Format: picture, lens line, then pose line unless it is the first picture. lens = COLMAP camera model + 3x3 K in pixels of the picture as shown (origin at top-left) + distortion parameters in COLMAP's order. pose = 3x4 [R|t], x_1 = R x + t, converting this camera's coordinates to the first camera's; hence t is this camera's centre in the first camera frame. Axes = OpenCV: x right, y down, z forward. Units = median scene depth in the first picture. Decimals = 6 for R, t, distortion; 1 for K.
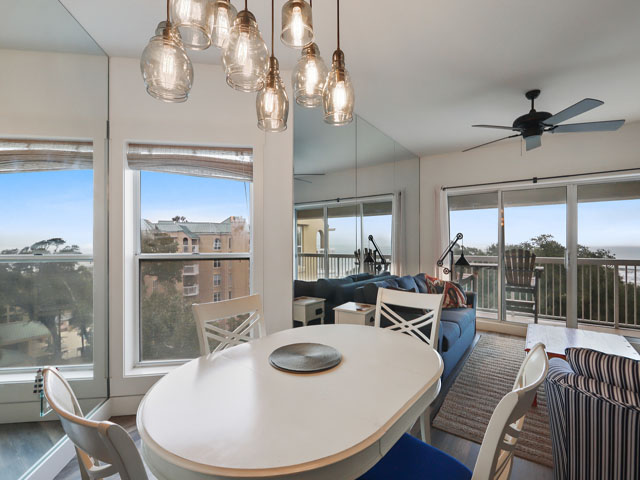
lens RADIAL K [[304.5, 0, 316.5], [0, 304.5, 240.6], [0, 0, 1]] dist [0.000955, -0.000025]
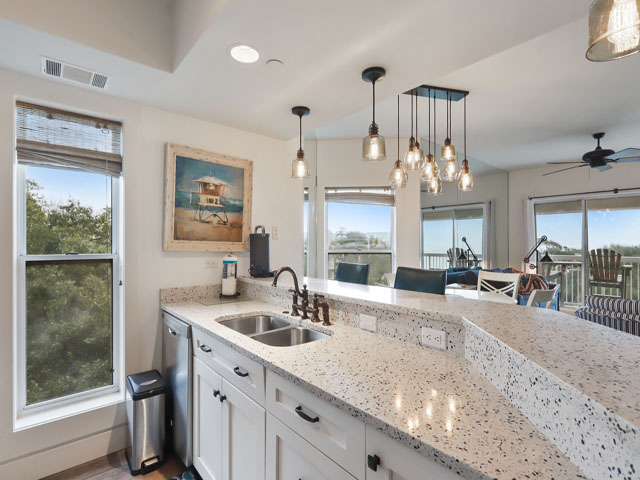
lens RADIAL K [[317.4, 0, 317.6], [0, 317.4, 240.9], [0, 0, 1]] dist [0.001858, 0.000867]
pose [[0.975528, 0.000111, -0.219876, -0.126139], [0.000013, 1.000000, 0.000562, -0.004337], [0.219876, -0.000551, 0.975528, -0.408502]]
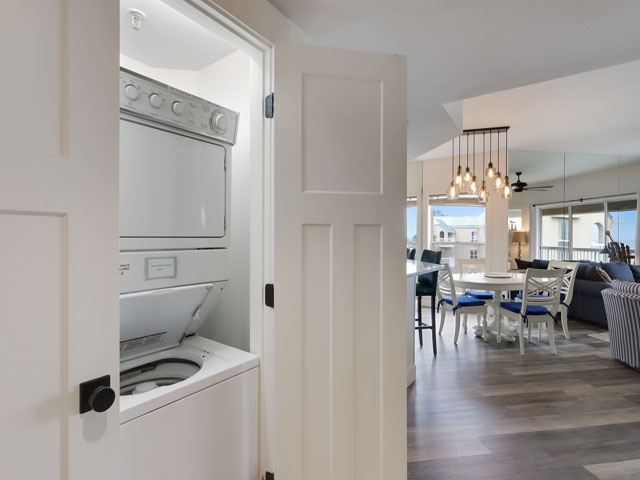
lens RADIAL K [[317.4, 0, 317.6], [0, 317.4, 240.9], [0, 0, 1]] dist [0.001858, 0.000867]
pose [[0.714988, 0.018155, -0.698901, 0.258029], [-0.001931, 0.999710, 0.023994, -0.007640], [0.699134, -0.015806, 0.714816, -0.714234]]
